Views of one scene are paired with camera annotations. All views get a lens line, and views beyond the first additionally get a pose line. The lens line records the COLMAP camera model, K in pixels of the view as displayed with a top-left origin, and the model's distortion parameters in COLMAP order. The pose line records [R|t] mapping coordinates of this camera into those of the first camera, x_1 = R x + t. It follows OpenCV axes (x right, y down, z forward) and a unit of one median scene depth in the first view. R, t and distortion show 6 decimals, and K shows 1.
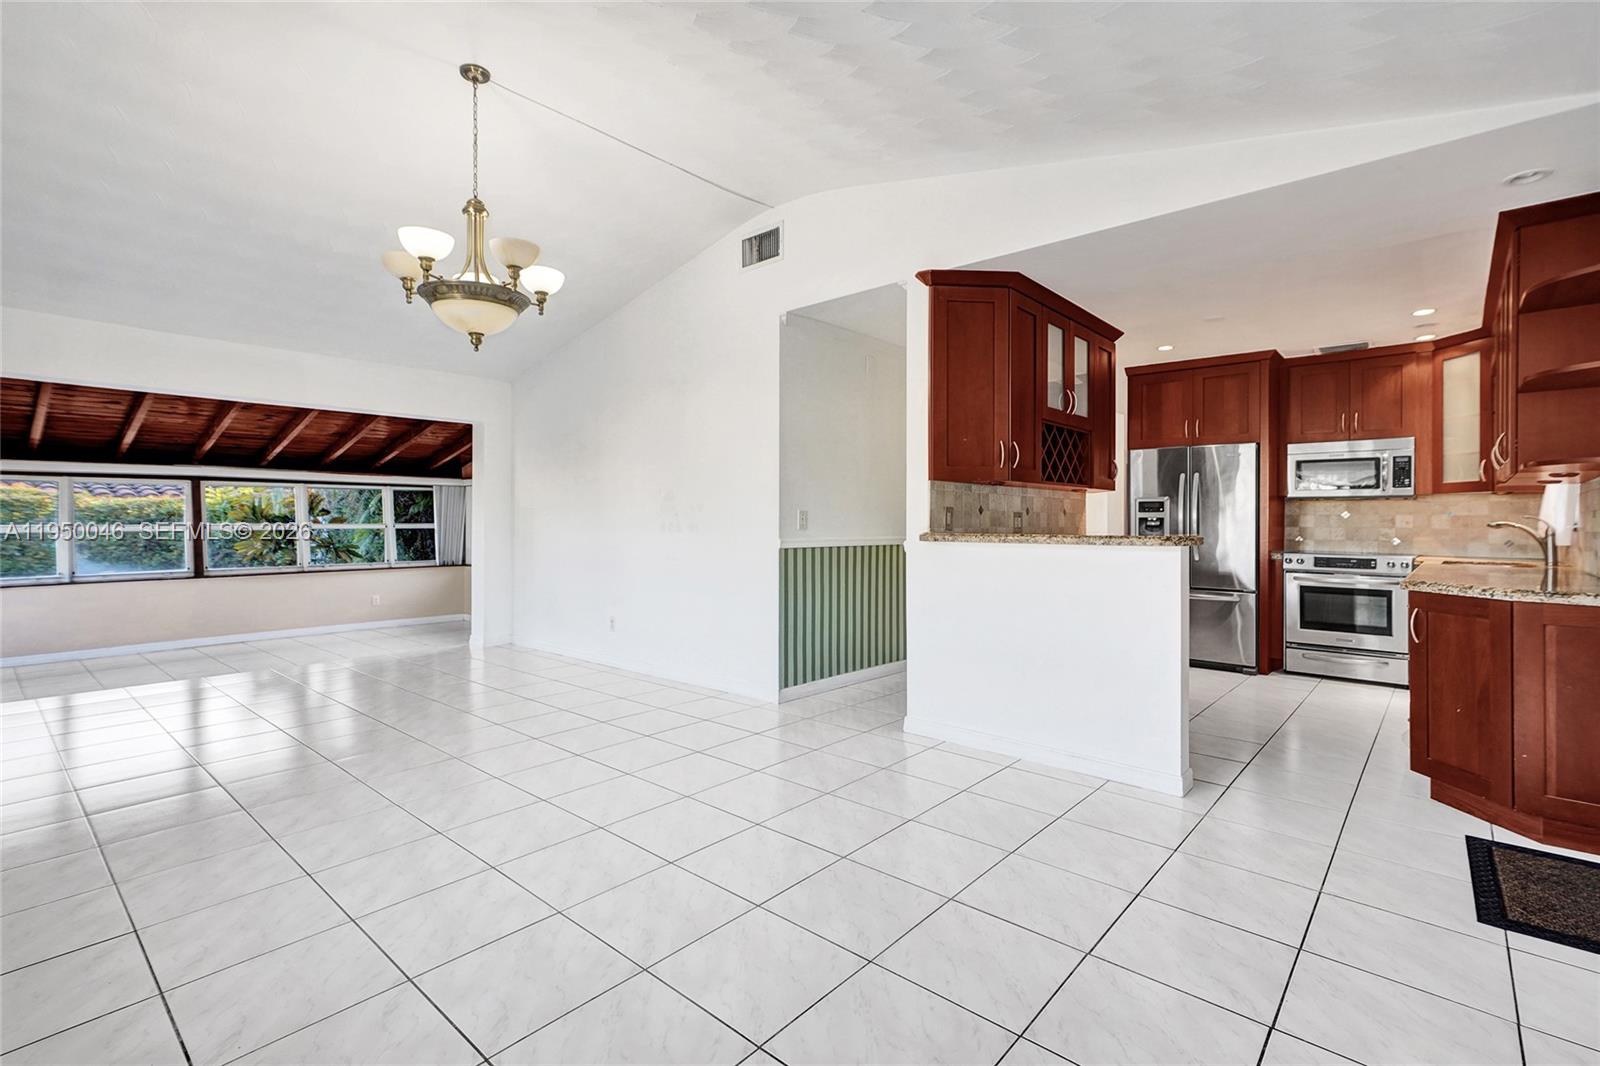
lens RADIAL K [[741.8, 0, 763.0], [0, 741.8, 515.5], [0, 0, 1]] dist [-0.001140, 0.006965]
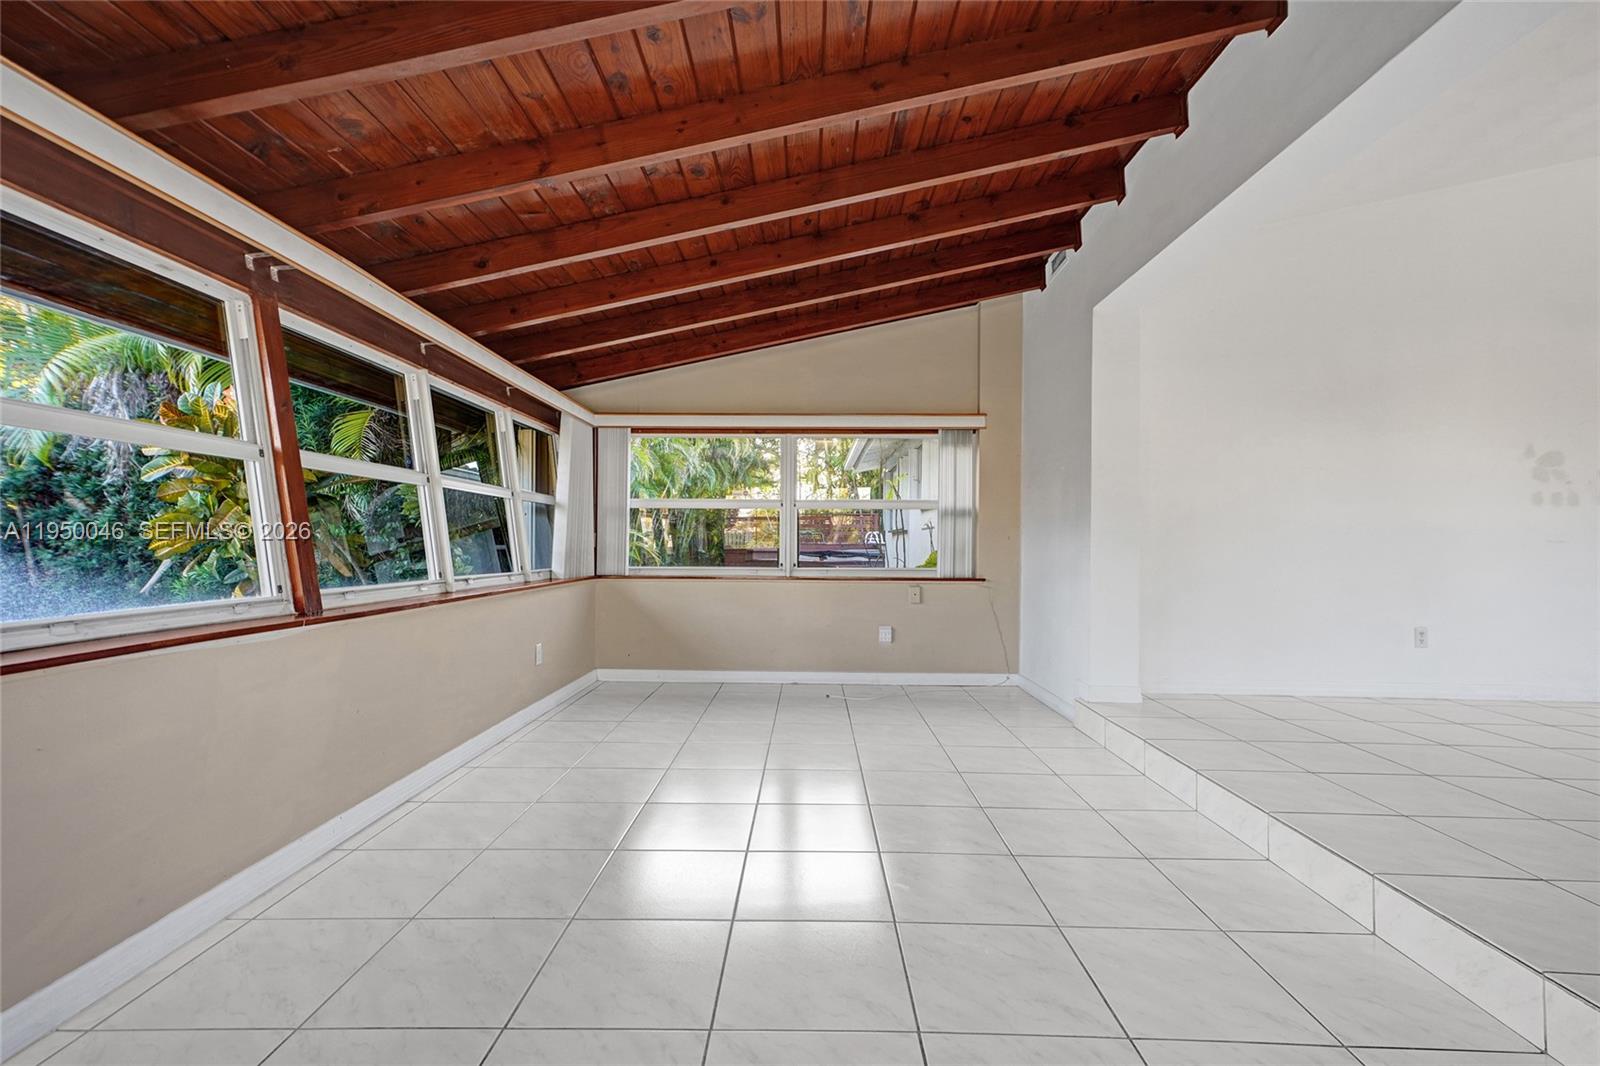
lens RADIAL K [[741.8, 0, 794.3], [0, 741.8, 541.6], [0, 0, 1]] dist [-0.001140, 0.006965]
pose [[0.740853, 0.011166, 0.671574, -0.819685], [-0.018765, 0.999816, 0.004077, 0.047002], [-0.671404, -0.015623, 0.740926, 0.645030]]
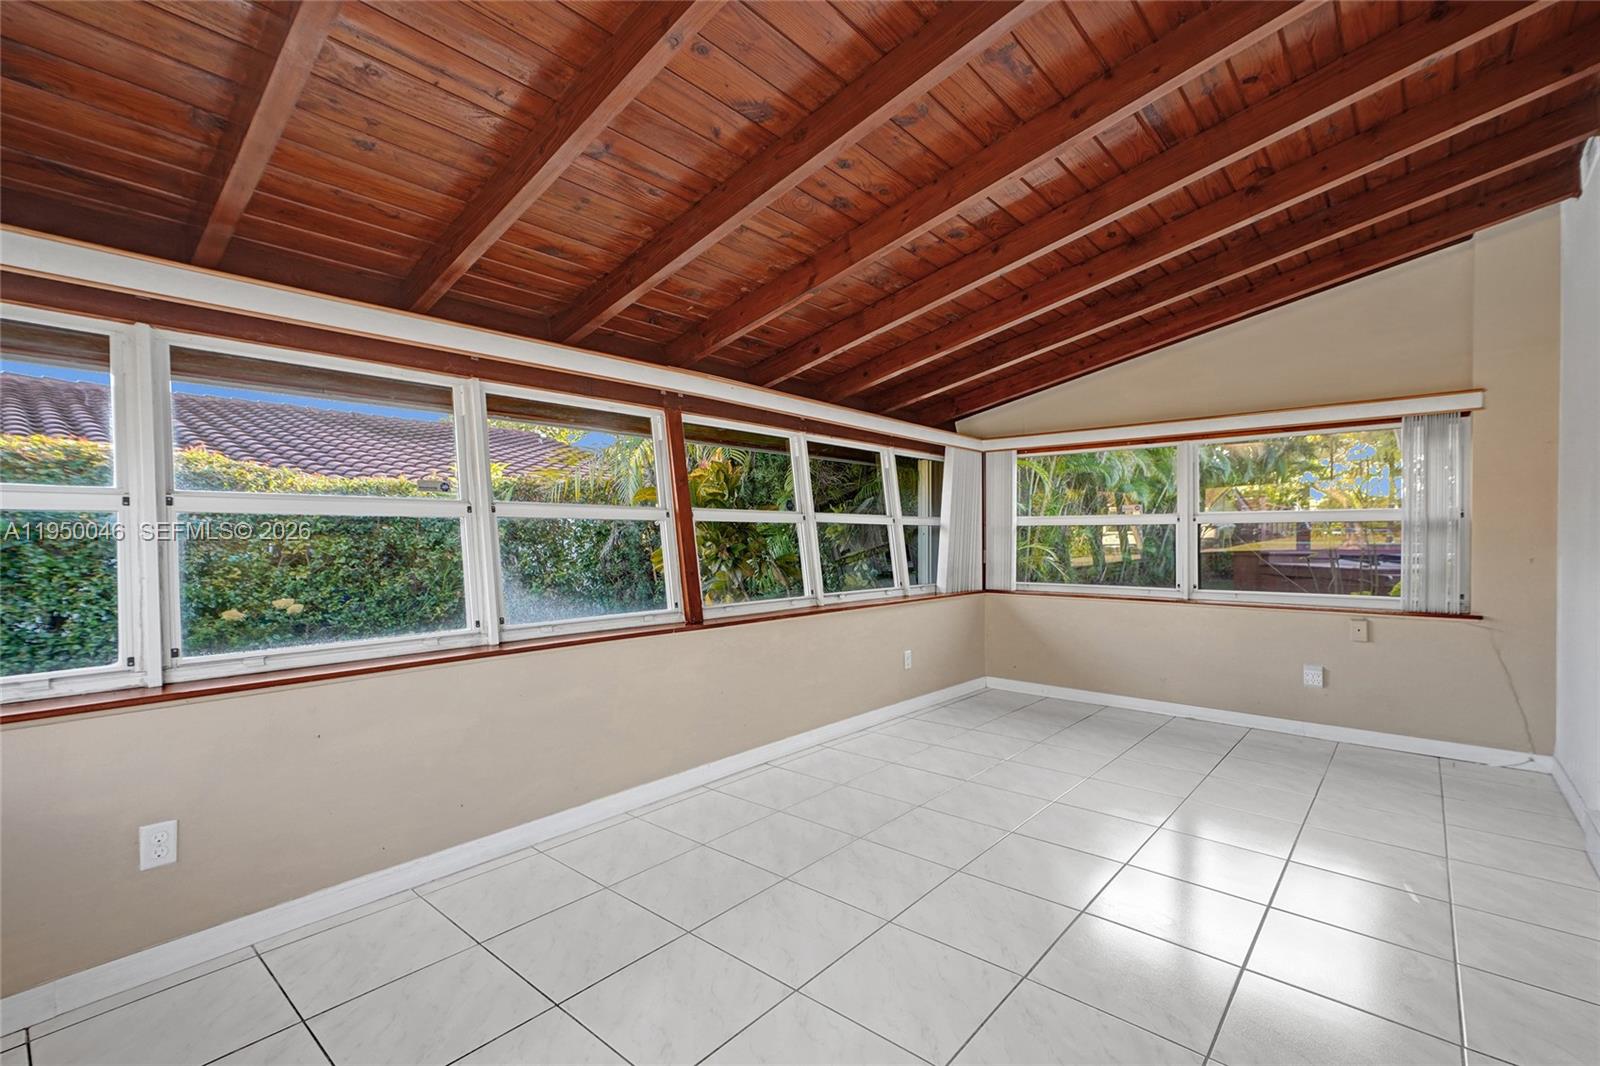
lens RADIAL K [[741.8, 0, 818.4], [0, 741.8, 534.1], [0, 0, 1]] dist [-0.001140, 0.006965]
pose [[0.999734, 0.000716, 0.023047, -0.698708], [-0.001136, 0.999834, 0.018175, 0.020497], [-0.023030, -0.018196, 0.999569, 0.557222]]
